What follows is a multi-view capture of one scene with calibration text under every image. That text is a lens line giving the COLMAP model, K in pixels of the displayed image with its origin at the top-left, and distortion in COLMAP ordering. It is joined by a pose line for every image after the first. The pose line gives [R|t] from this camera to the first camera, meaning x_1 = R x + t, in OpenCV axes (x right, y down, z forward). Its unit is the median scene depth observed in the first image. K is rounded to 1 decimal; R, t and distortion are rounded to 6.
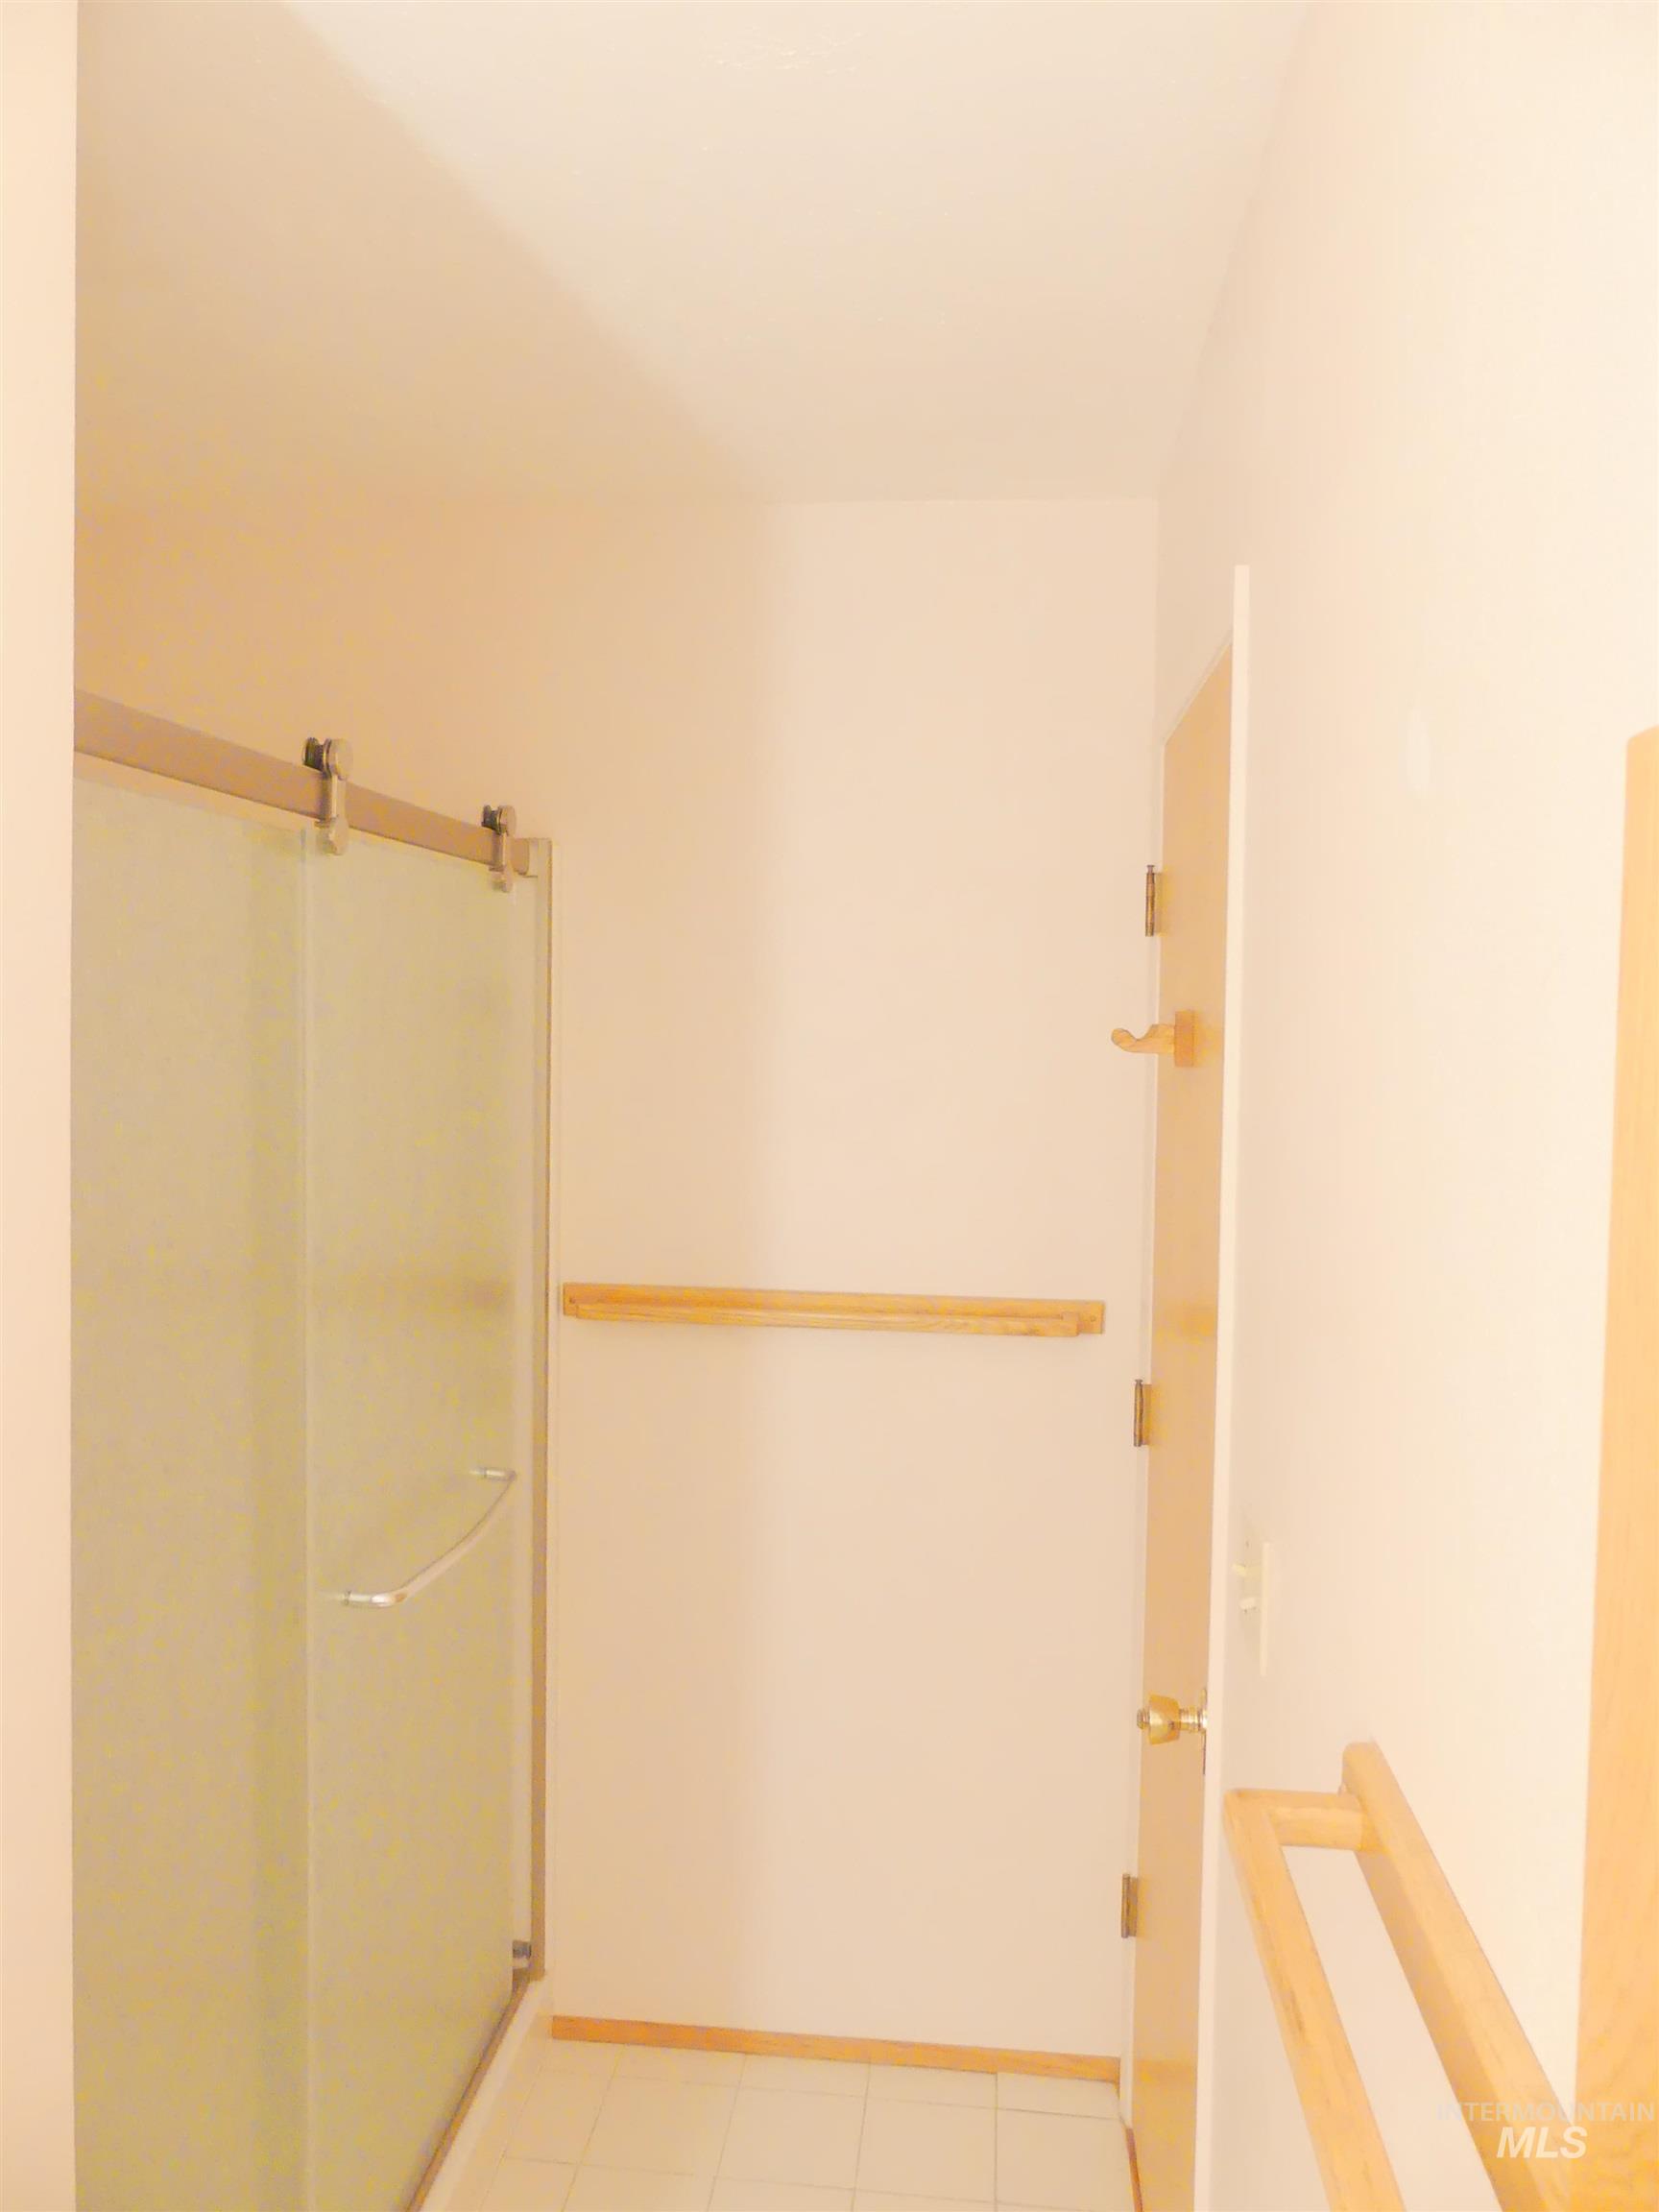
lens RADIAL K [[1655.5, 0, 839.6], [0, 1655.5, 1068.7], [0, 0, 1]] dist [-0.031321, 0.023577]
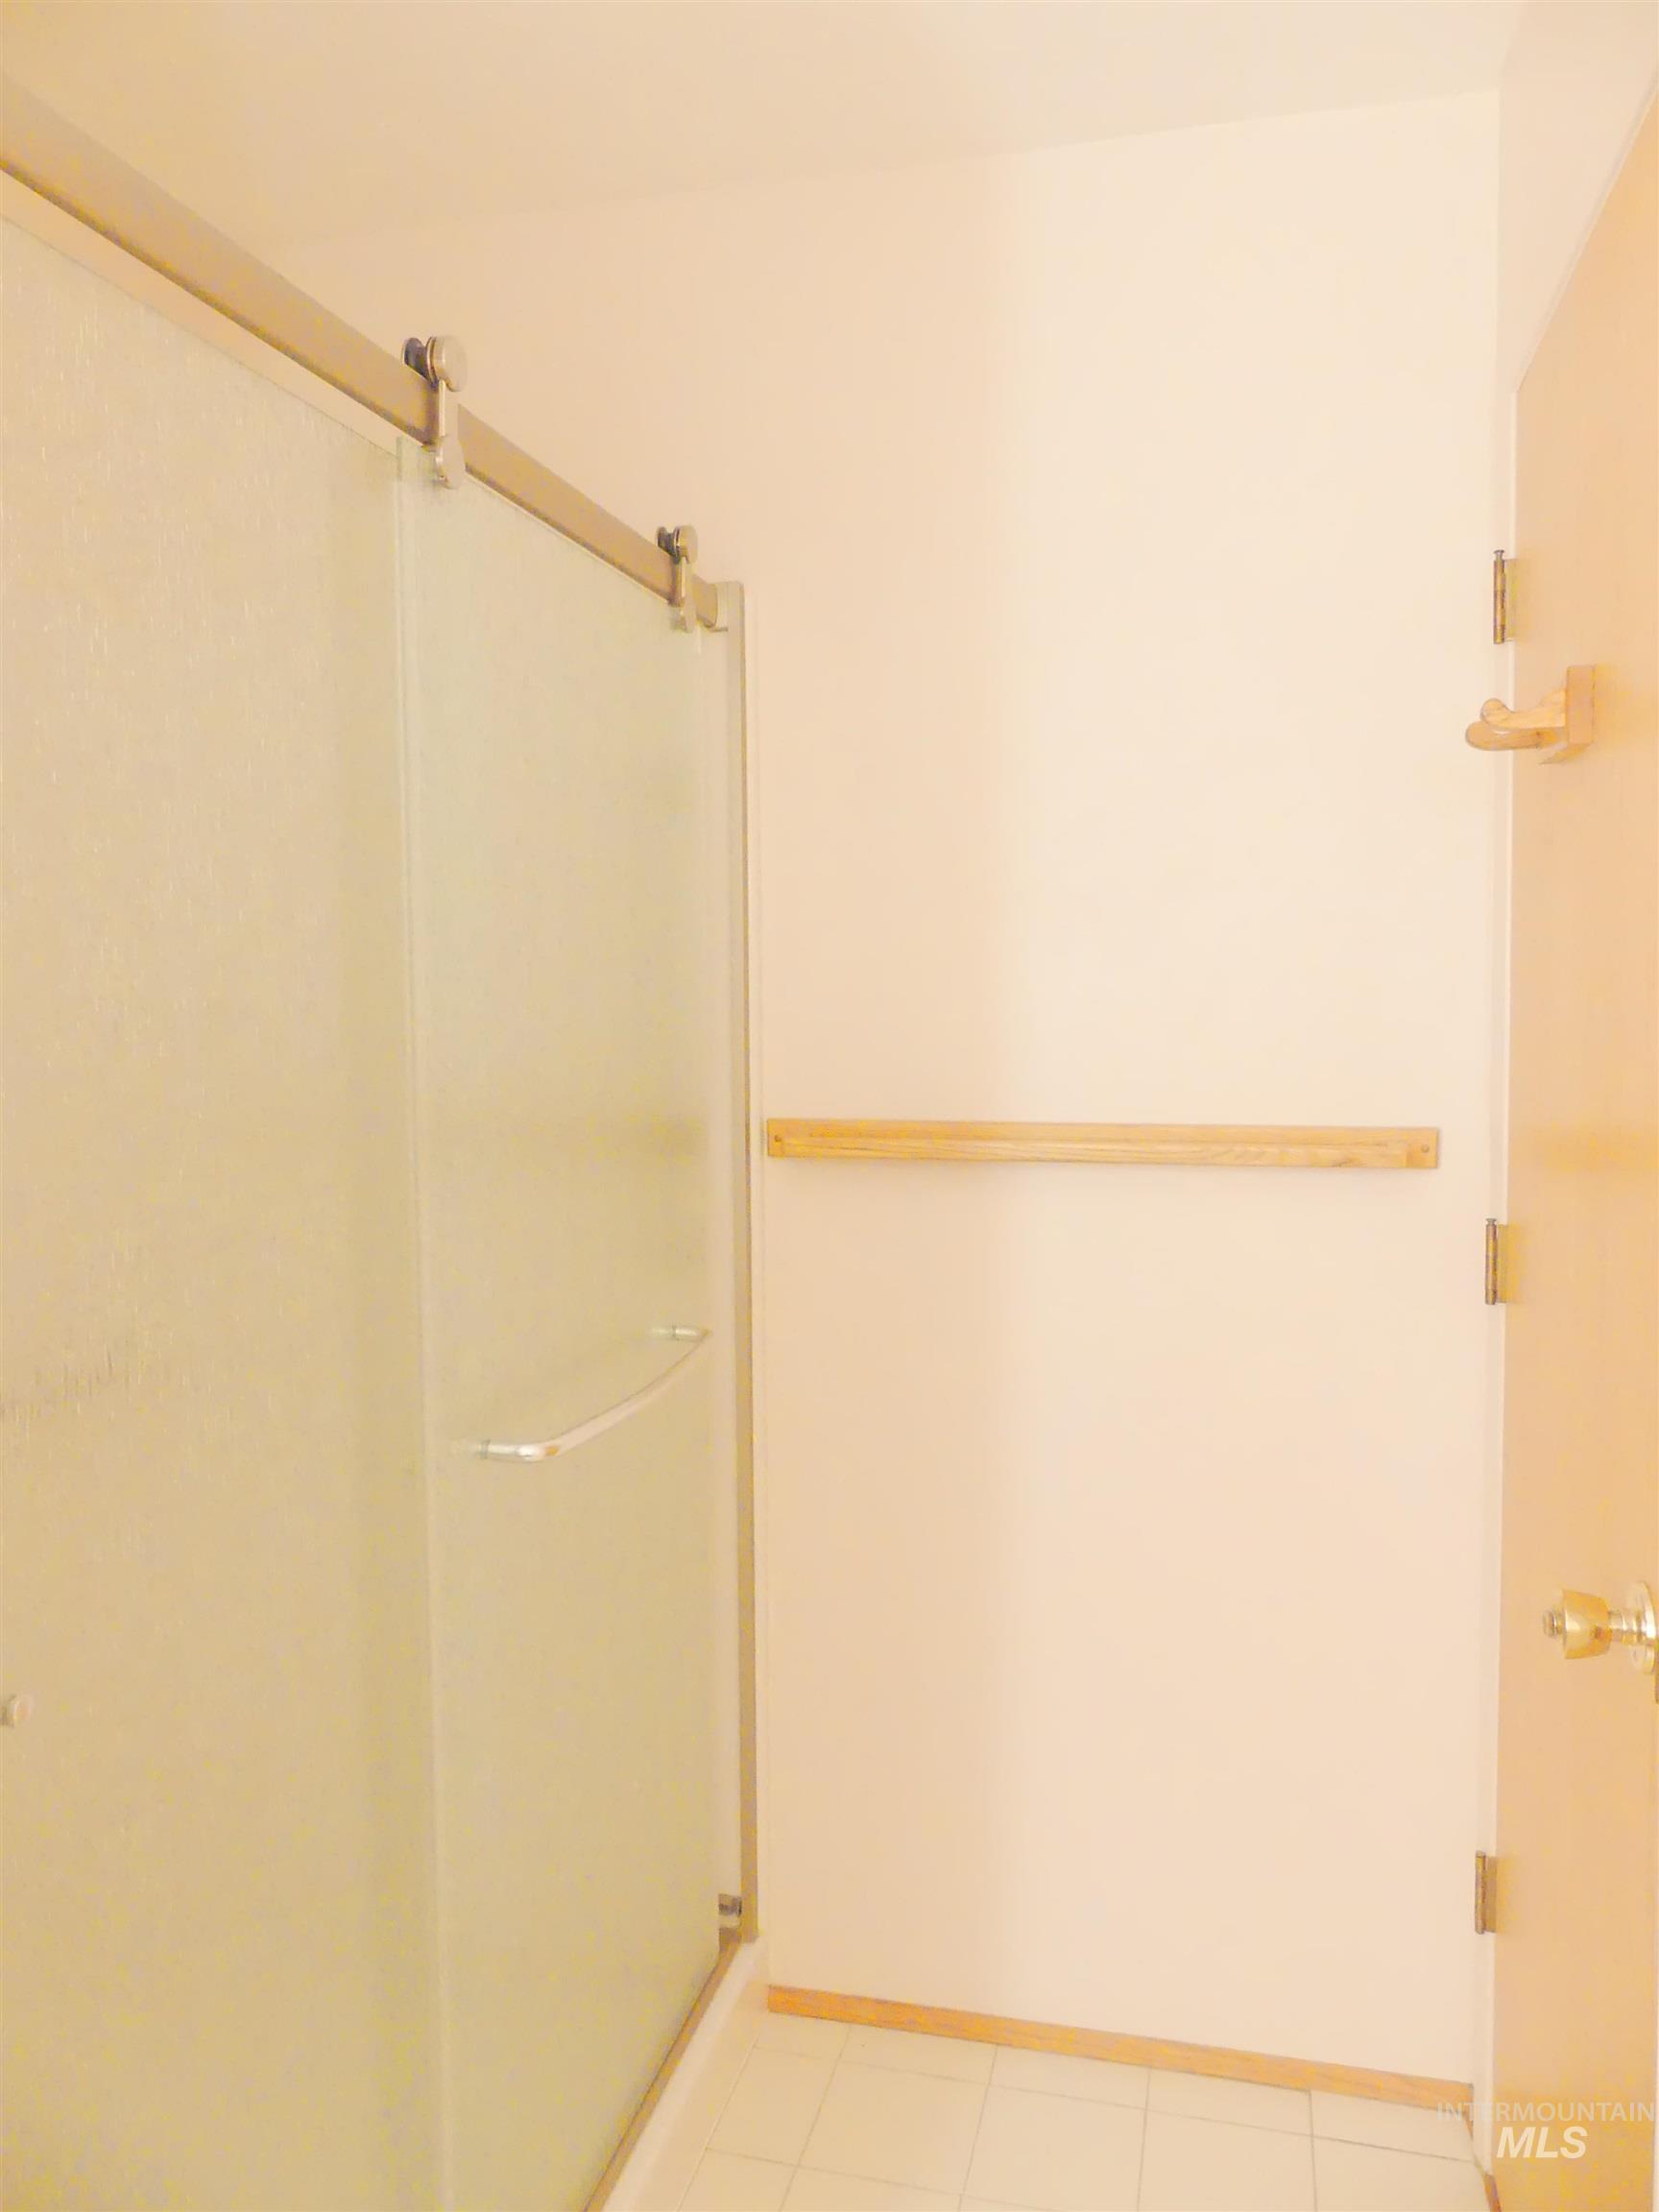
lens RADIAL K [[1655.5, 0, 839.6], [0, 1655.5, 1068.7], [0, 0, 1]] dist [-0.031321, 0.023577]
pose [[0.989339, -0.014708, -0.144889, -0.008875], [0.016497, 0.999802, 0.011158, 0.100182], [0.144696, -0.013429, 0.989385, 0.181675]]
